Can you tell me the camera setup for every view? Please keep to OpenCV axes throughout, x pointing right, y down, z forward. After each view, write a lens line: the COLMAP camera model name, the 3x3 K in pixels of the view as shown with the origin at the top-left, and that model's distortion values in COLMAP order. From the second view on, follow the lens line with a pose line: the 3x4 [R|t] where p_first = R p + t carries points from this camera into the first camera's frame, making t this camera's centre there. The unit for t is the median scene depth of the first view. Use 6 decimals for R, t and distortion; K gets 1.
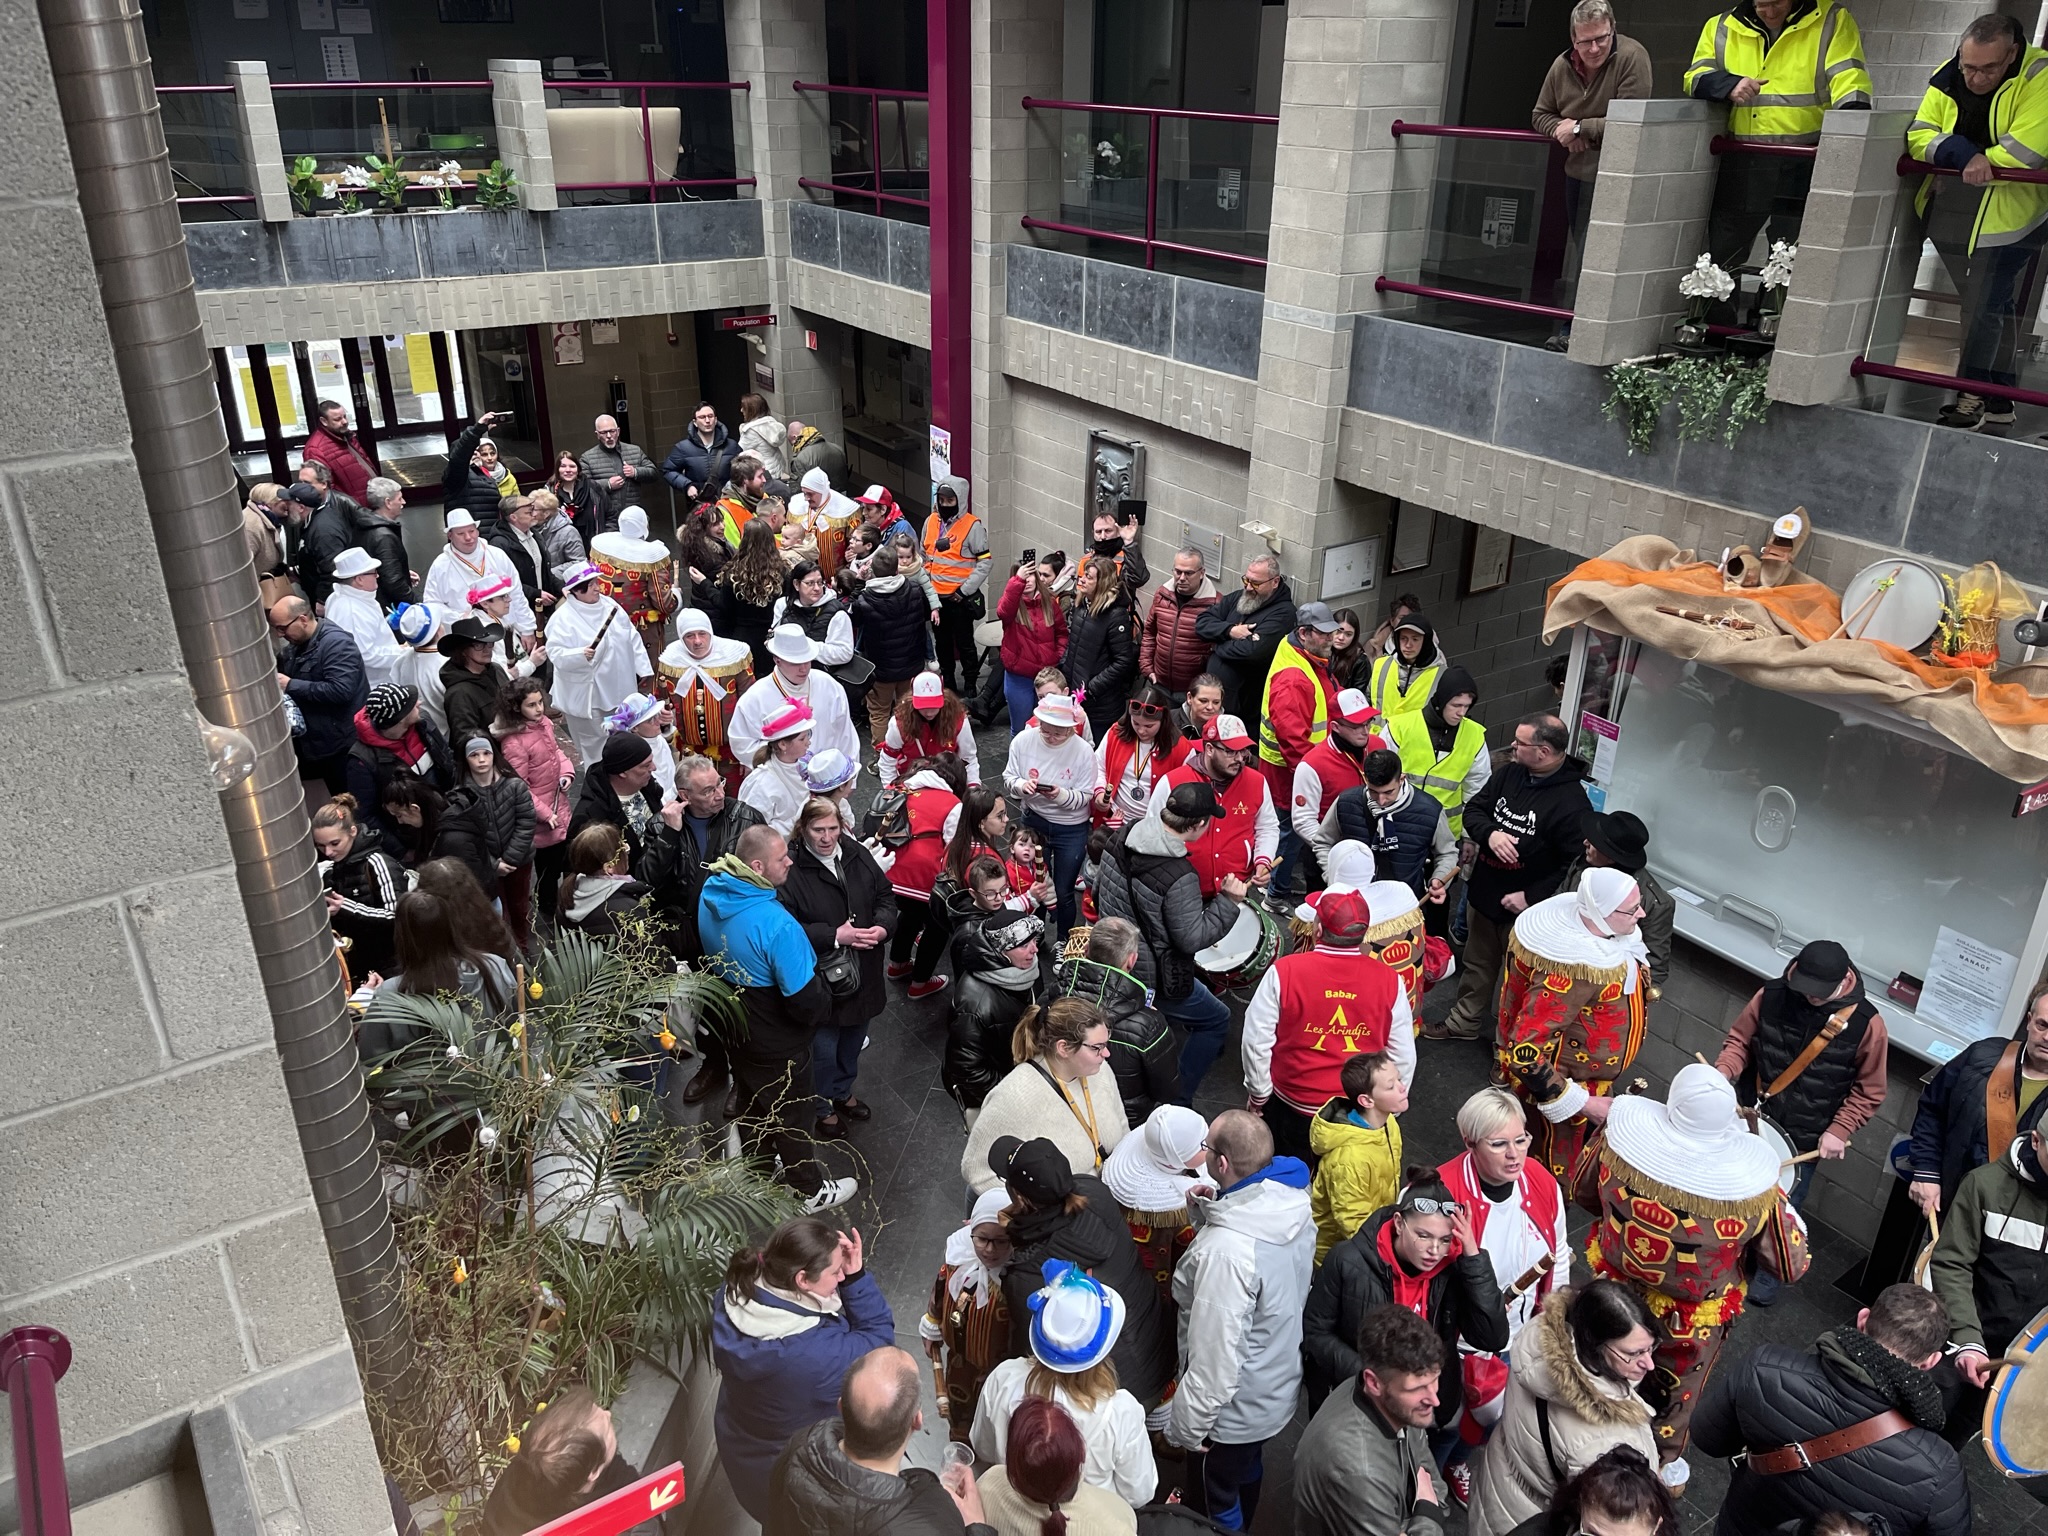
lens RADIAL K [[1547.6, 0, 1020.8], [0, 1547.6, 774.5], [0, 0, 1]] dist [0.053528, -0.074706]
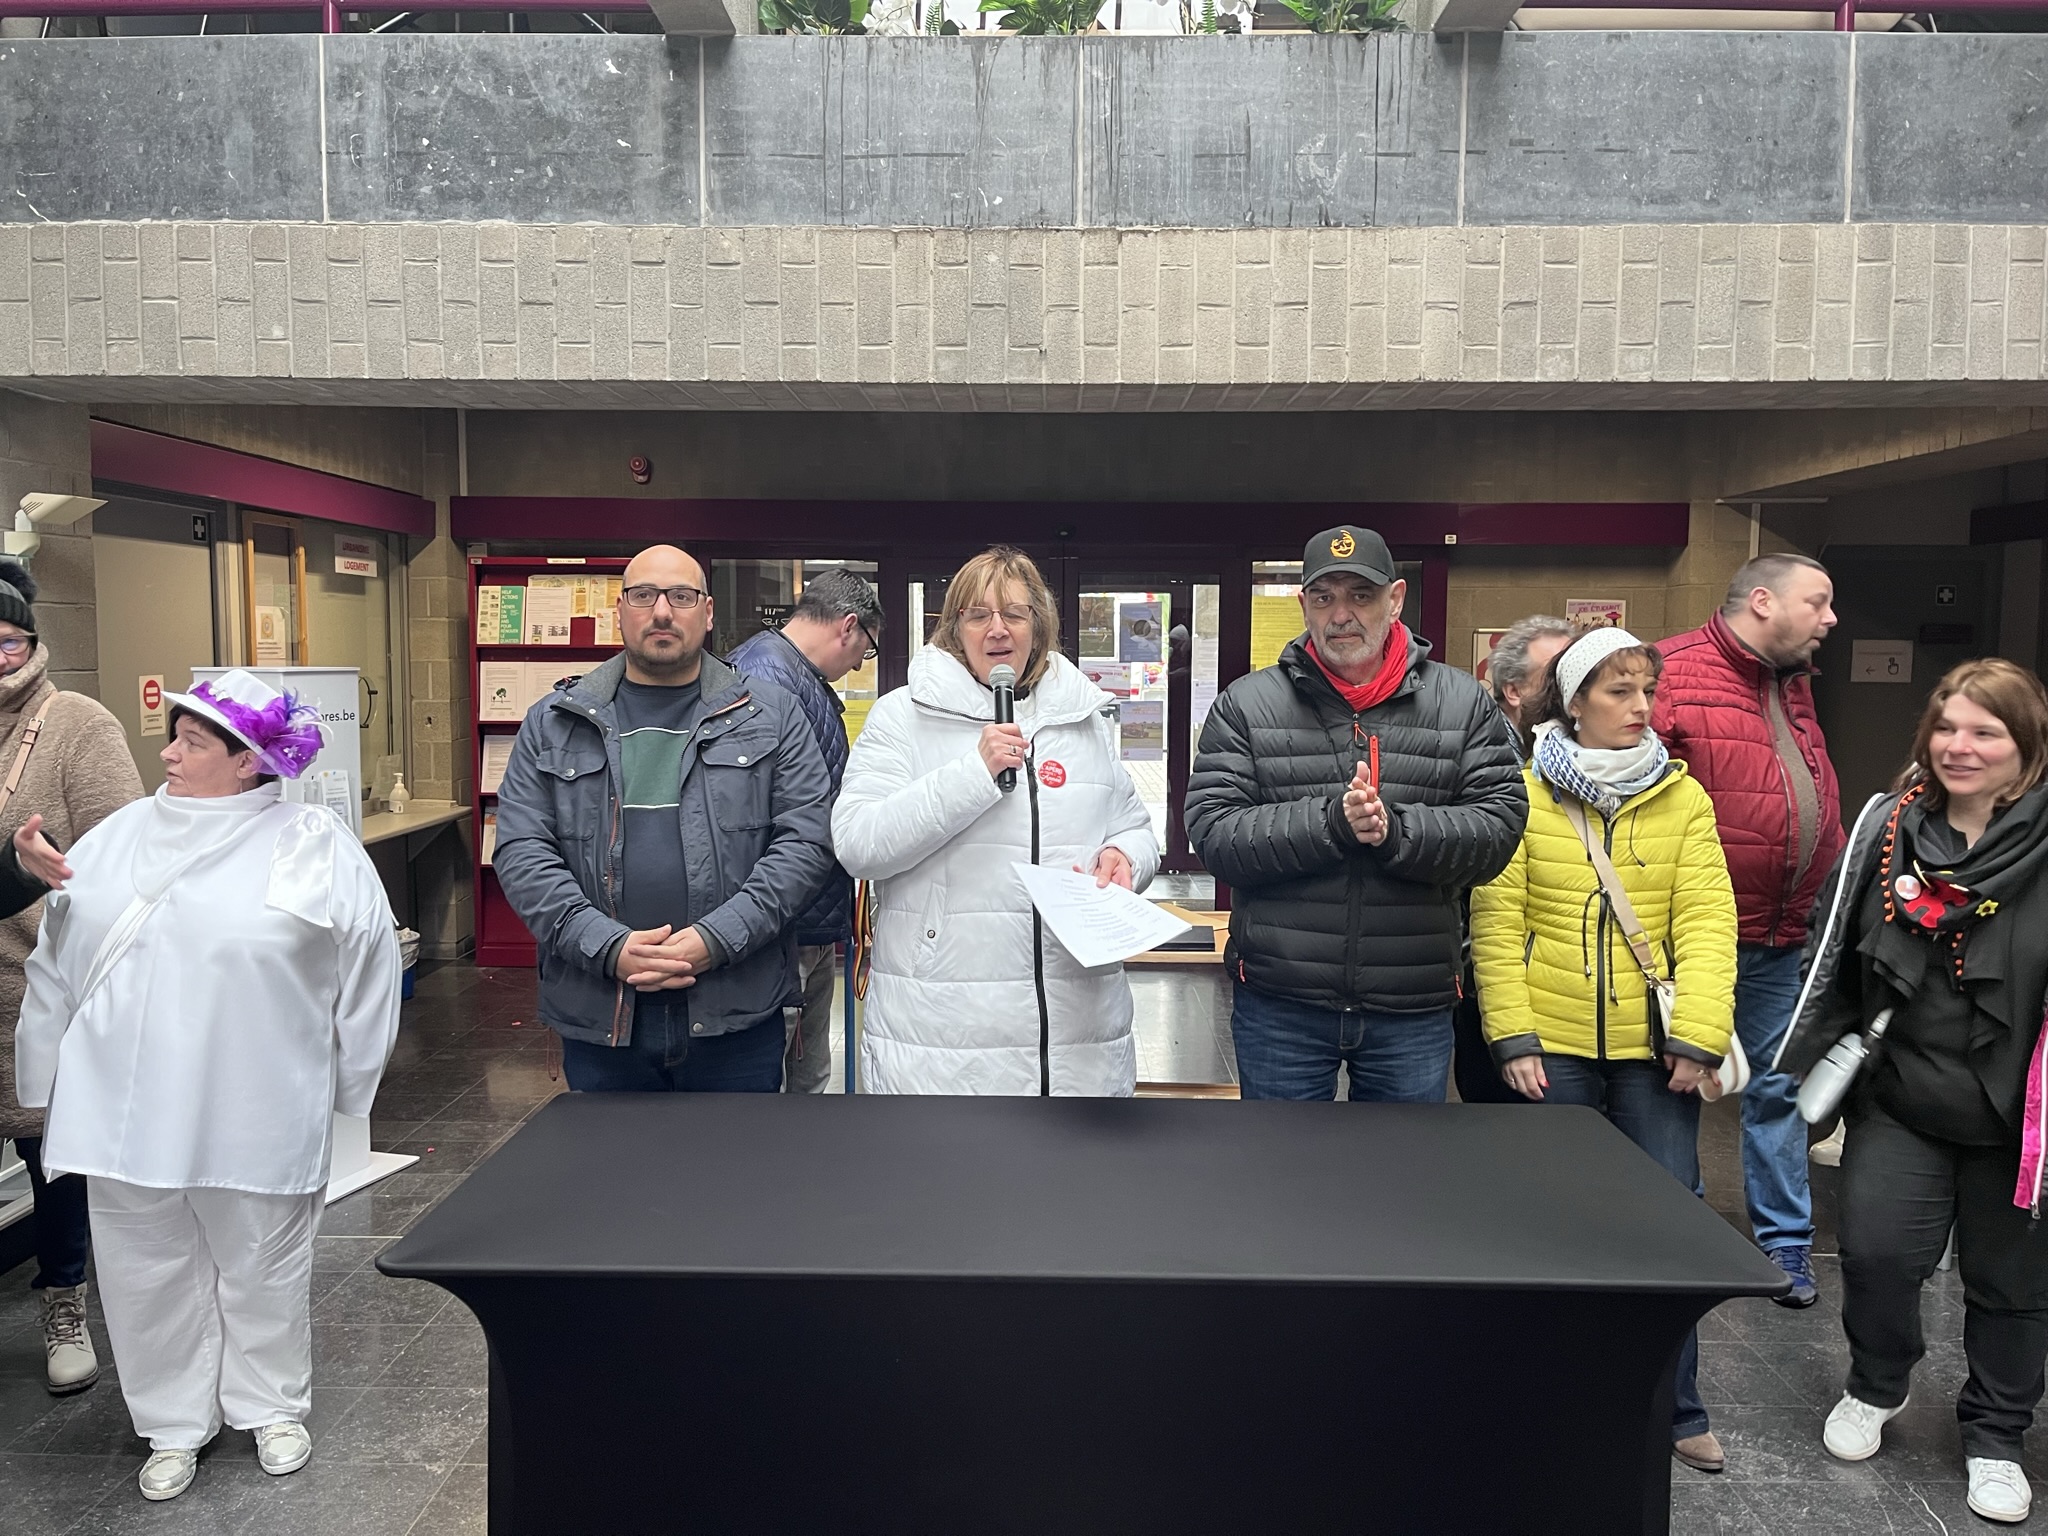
lens RADIAL K [[1522.7, 0, 1009.9], [0, 1522.7, 759.9], [0, 0, 1]] dist [0.074895, -0.108503]
pose [[0.823666, 0.038533, -0.565764, -0.249582], [-0.239692, 0.927841, -0.285761, -0.140559], [0.513928, 0.370981, 0.773467, 0.941331]]
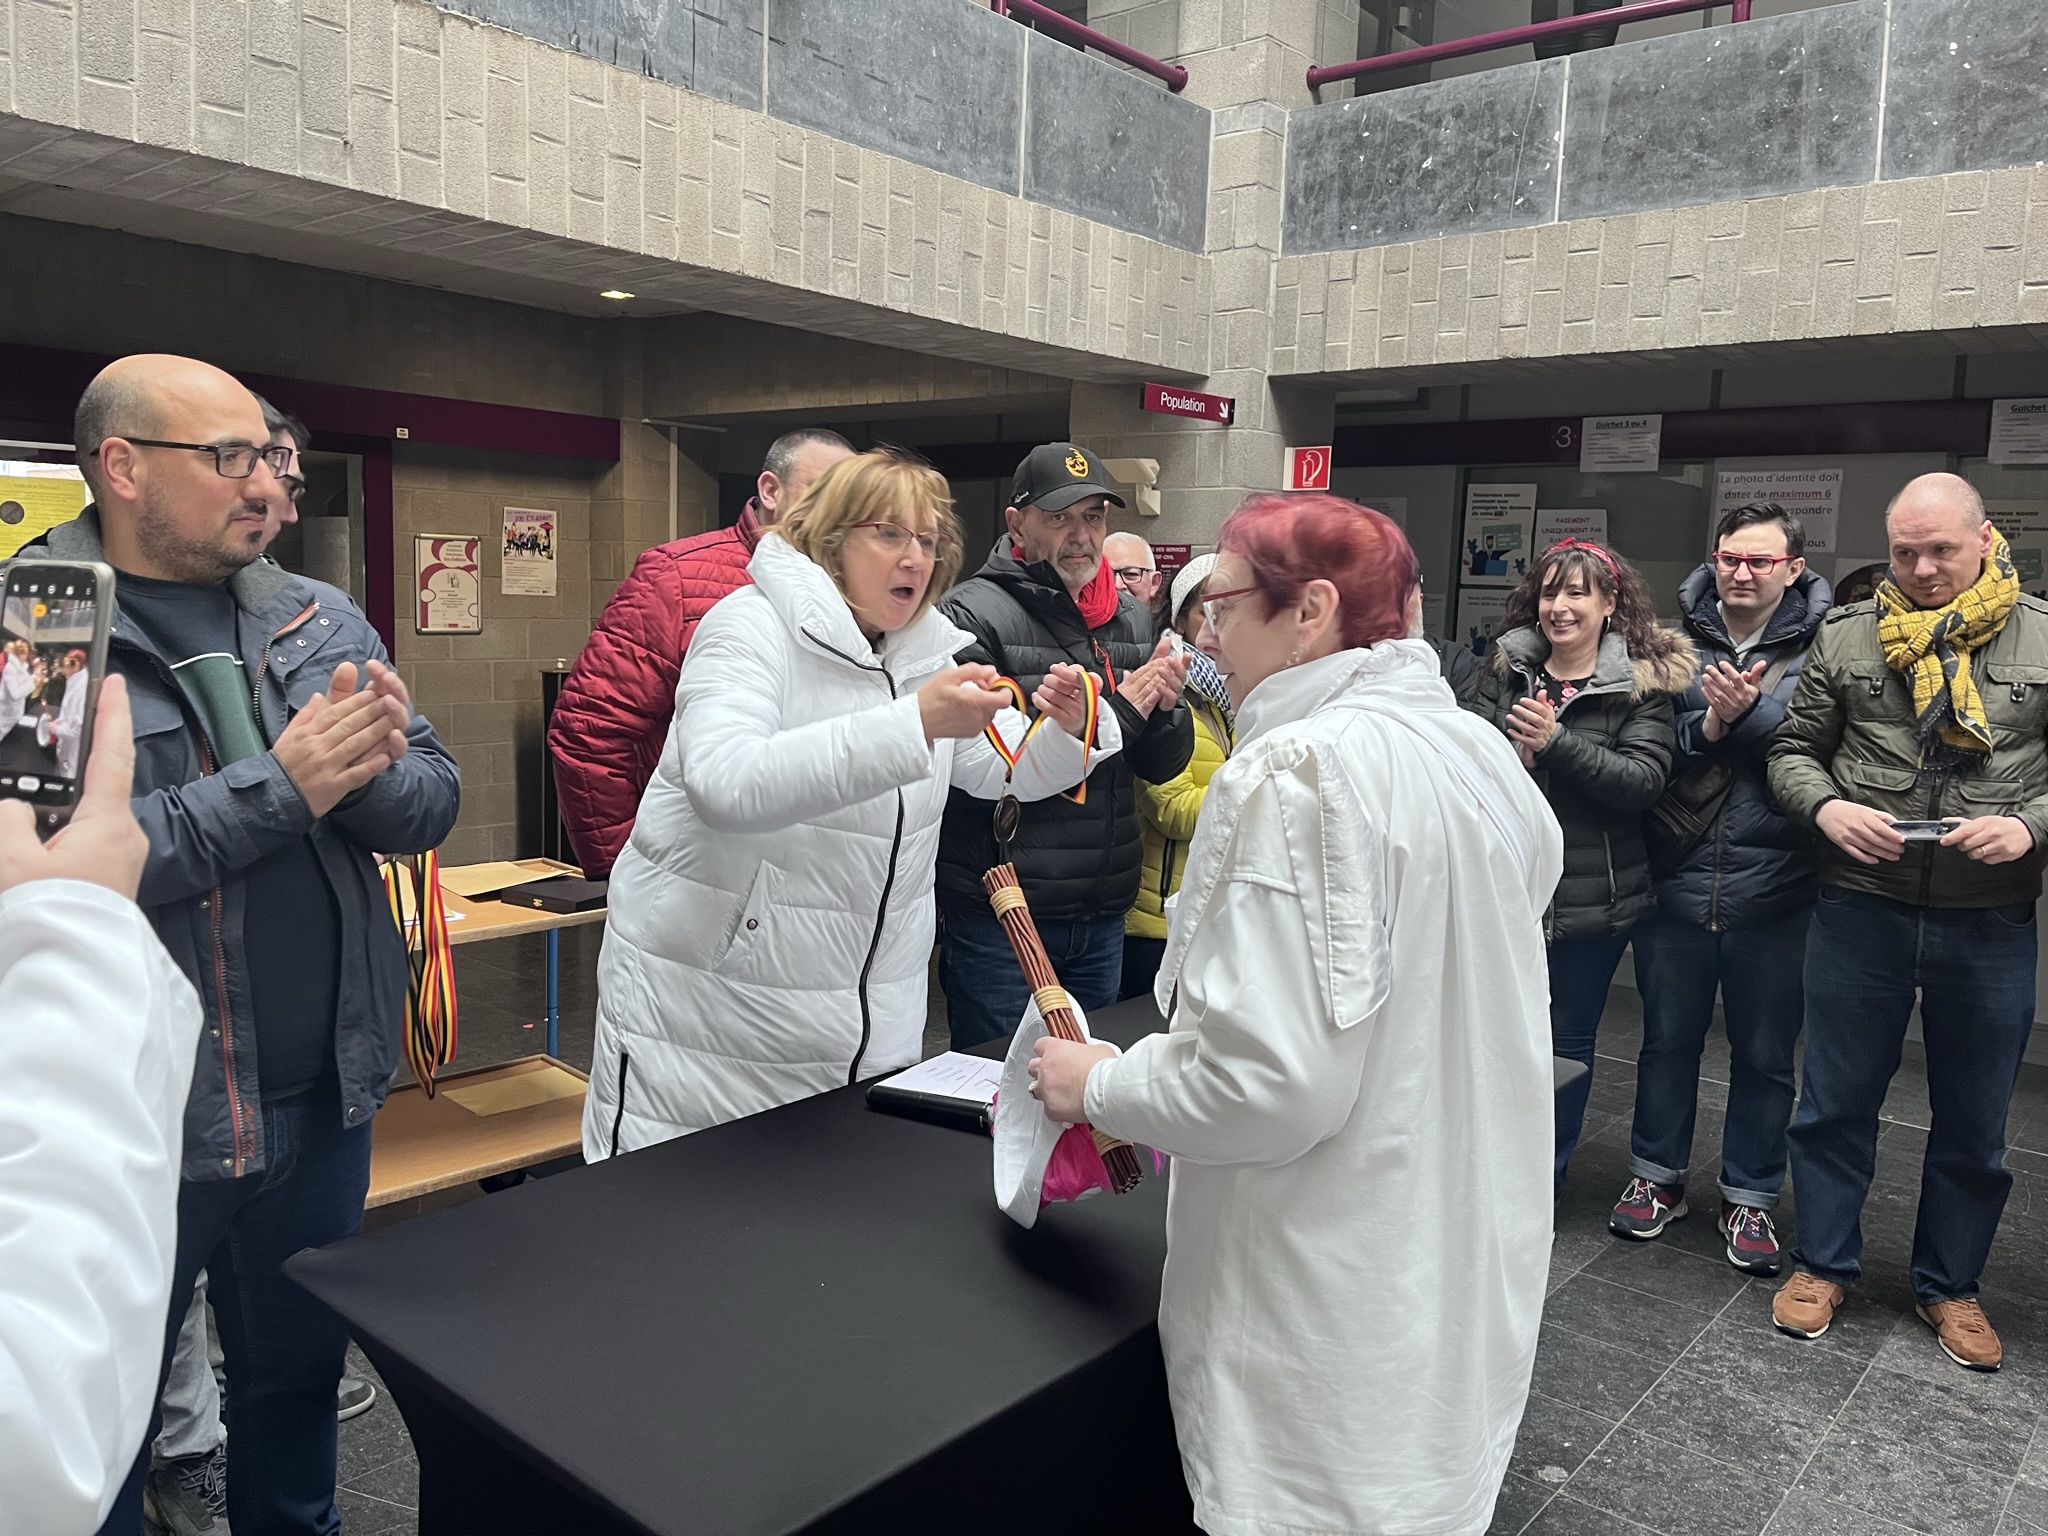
lens RADIAL K [[1524.6, 0, 1002.1], [0, 1524.6, 760.9], [0, 0, 1]] dist [0.061771, -0.095041]
pose [[0.958972, -0.010128, 0.283321, -0.432390], [0.097819, 0.949809, -0.297142, -0.140418], [-0.266091, 0.312665, 0.911831, 0.945585]]
